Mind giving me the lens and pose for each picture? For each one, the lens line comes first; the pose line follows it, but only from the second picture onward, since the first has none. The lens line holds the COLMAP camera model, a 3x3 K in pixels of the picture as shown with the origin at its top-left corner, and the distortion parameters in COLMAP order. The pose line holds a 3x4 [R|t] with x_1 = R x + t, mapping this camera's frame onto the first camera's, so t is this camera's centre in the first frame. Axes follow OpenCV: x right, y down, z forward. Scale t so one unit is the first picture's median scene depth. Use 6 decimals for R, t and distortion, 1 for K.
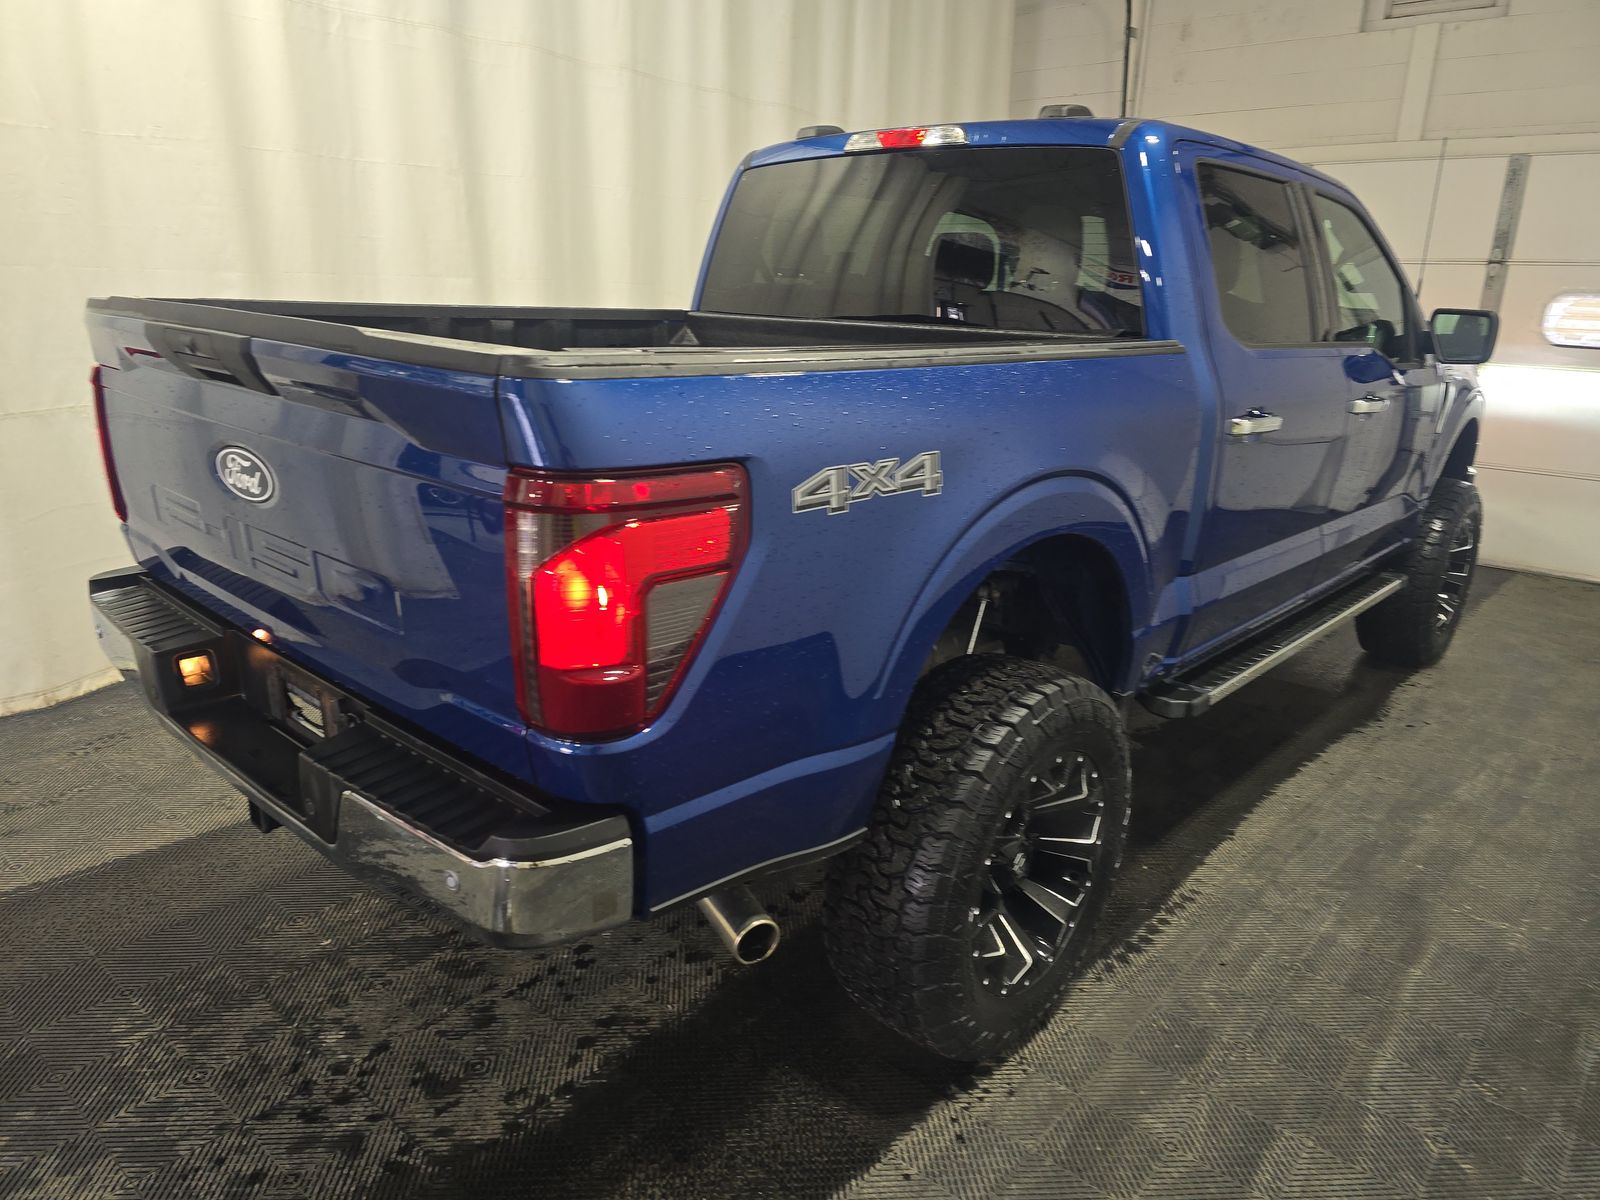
lens RADIAL K [[1062.9, 0, 799.7], [0, 1062.9, 605.3], [0, 0, 1]] dist [0.063028, -0.064063]
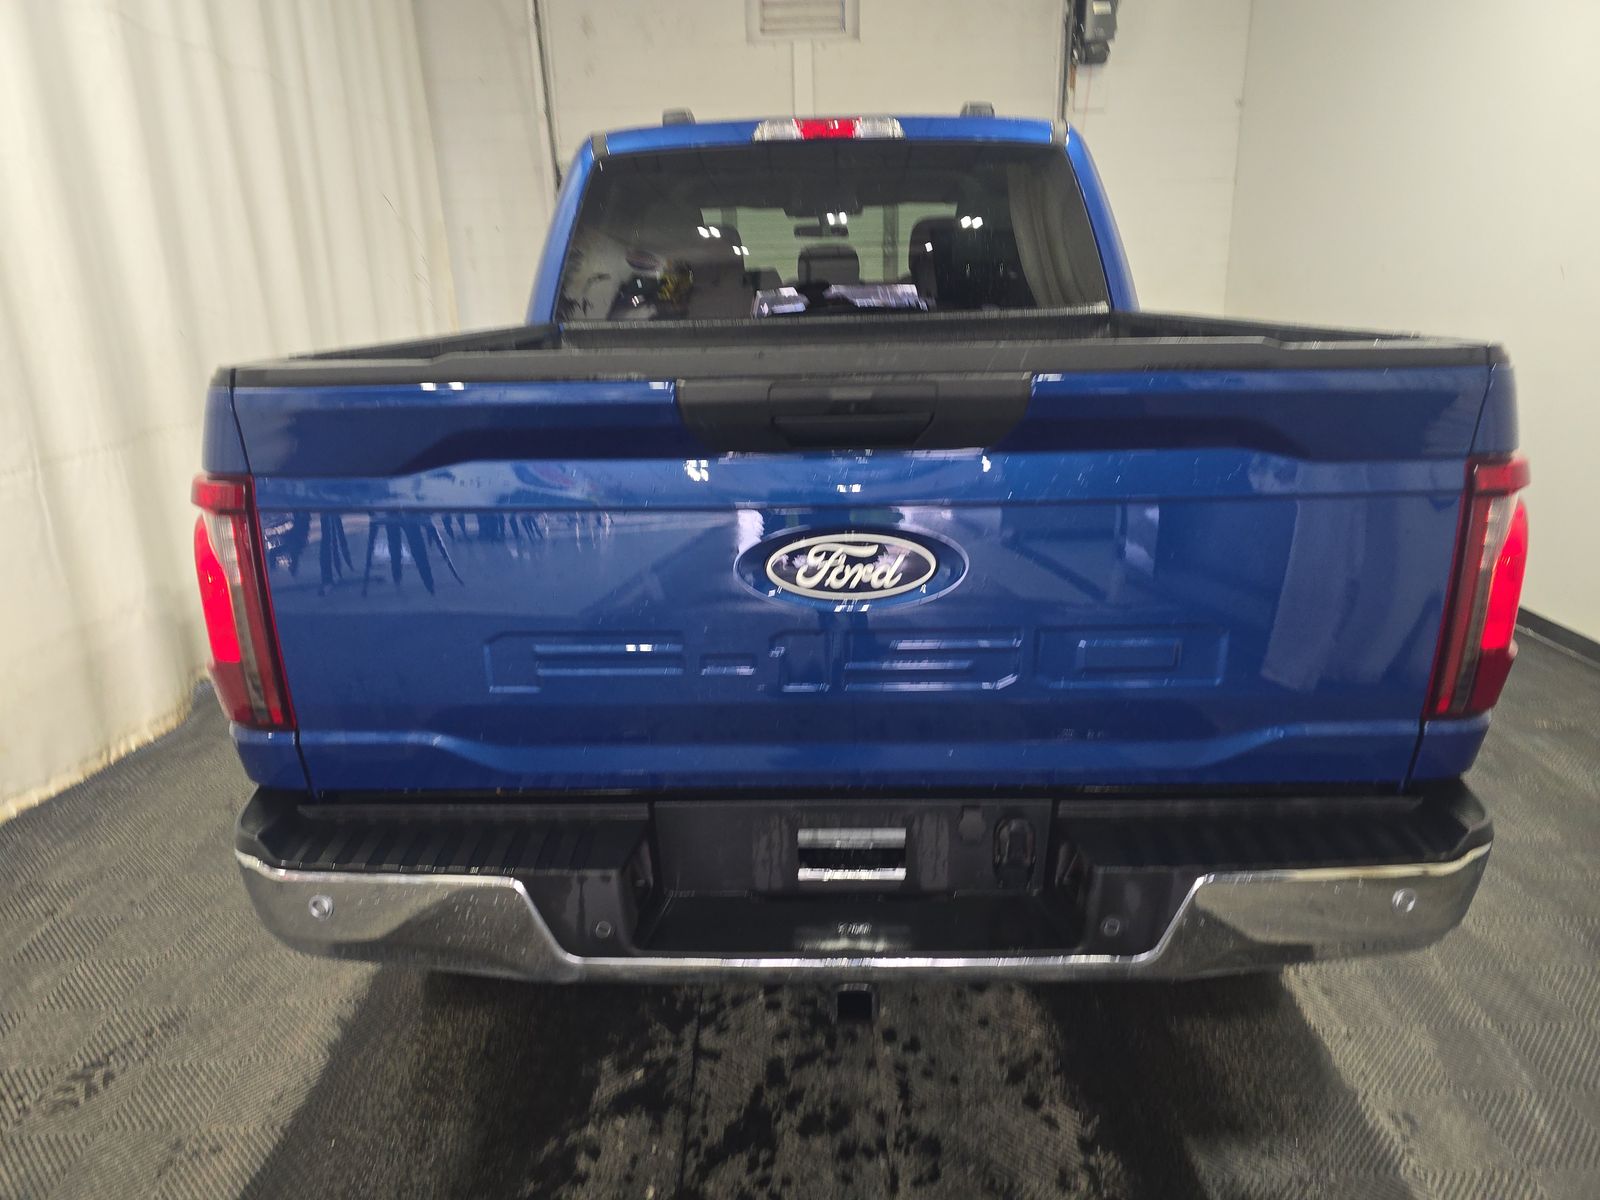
lens RADIAL K [[1062.9, 0, 799.7], [0, 1062.9, 605.3], [0, 0, 1]] dist [0.063028, -0.064063]
pose [[0.747729, -0.237279, 0.620161, -0.748683], [0.231418, 0.968537, 0.091550, -0.127936], [-0.622372, 0.075062, 0.779114, 0.334676]]
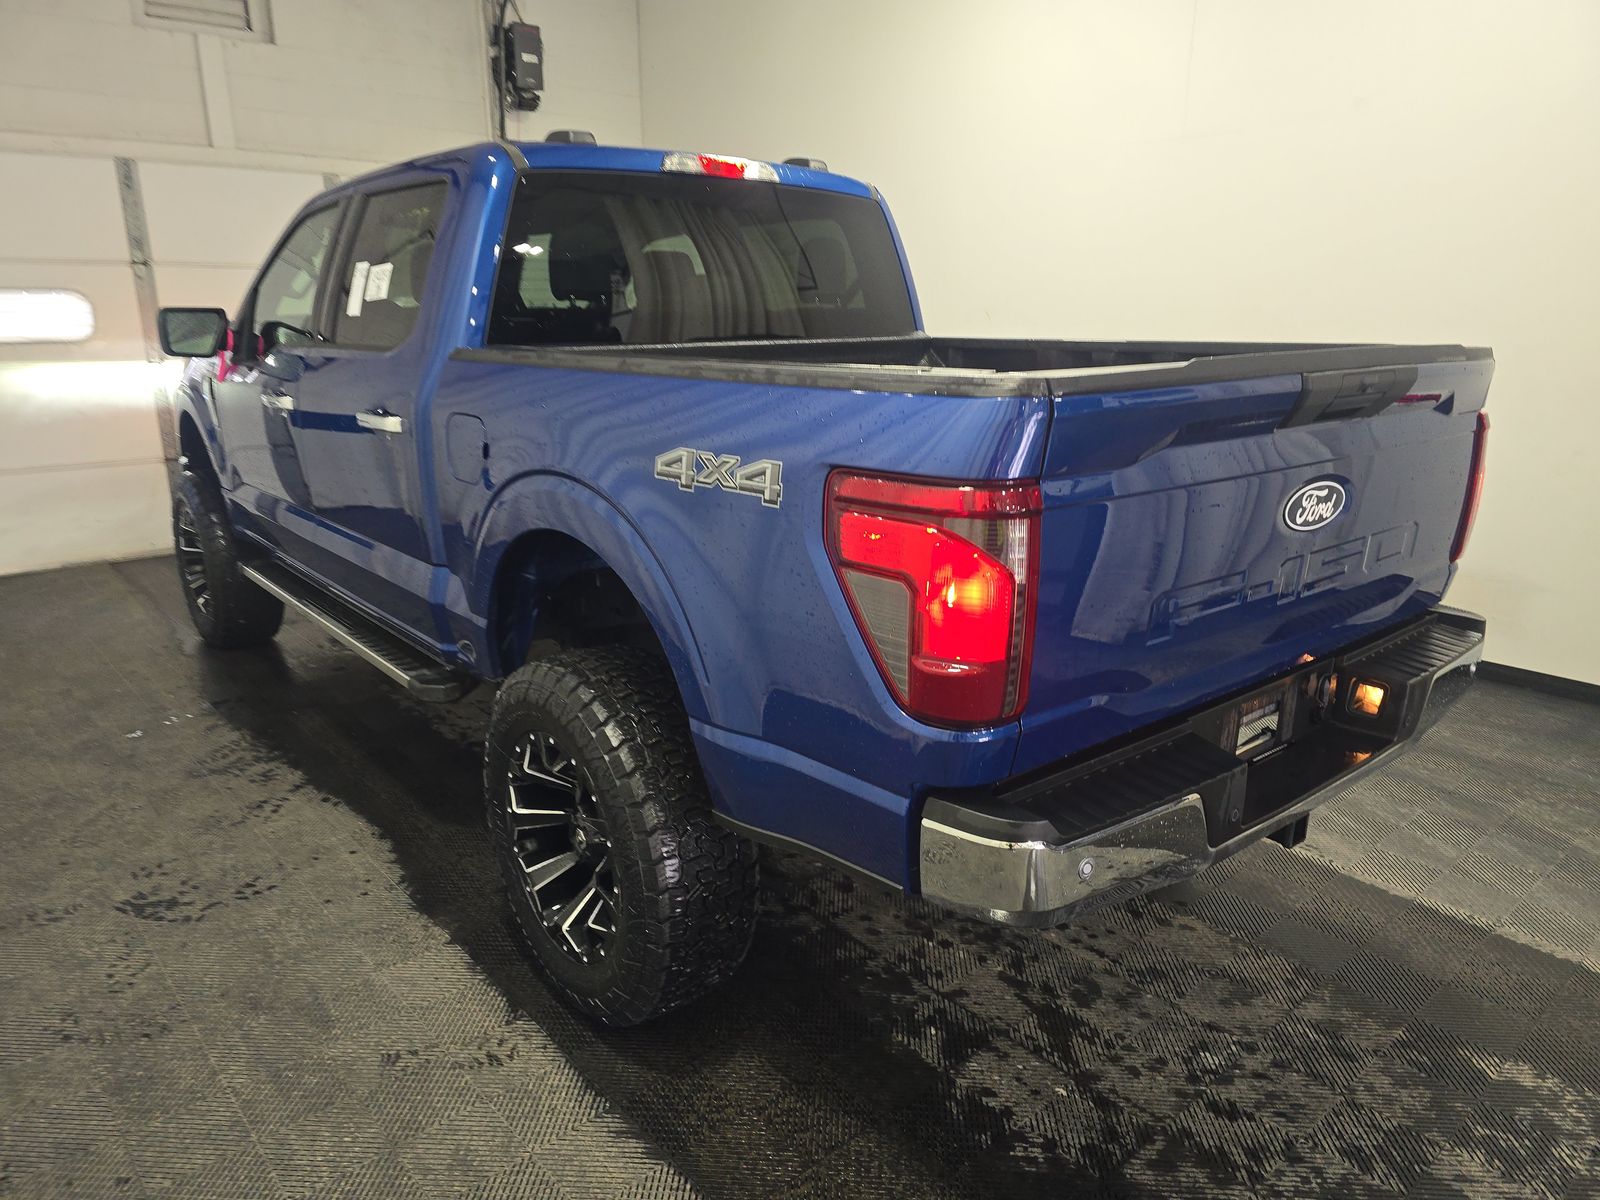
lens RADIAL K [[1062.9, 0, 799.7], [0, 1062.9, 605.3], [0, 0, 1]] dist [0.063028, -0.064063]
pose [[0.141168, -0.297682, 0.944170, -1.195017], [0.289307, 0.924493, 0.248222, -0.325401], [-0.946770, 0.238114, 0.216630, 0.946000]]
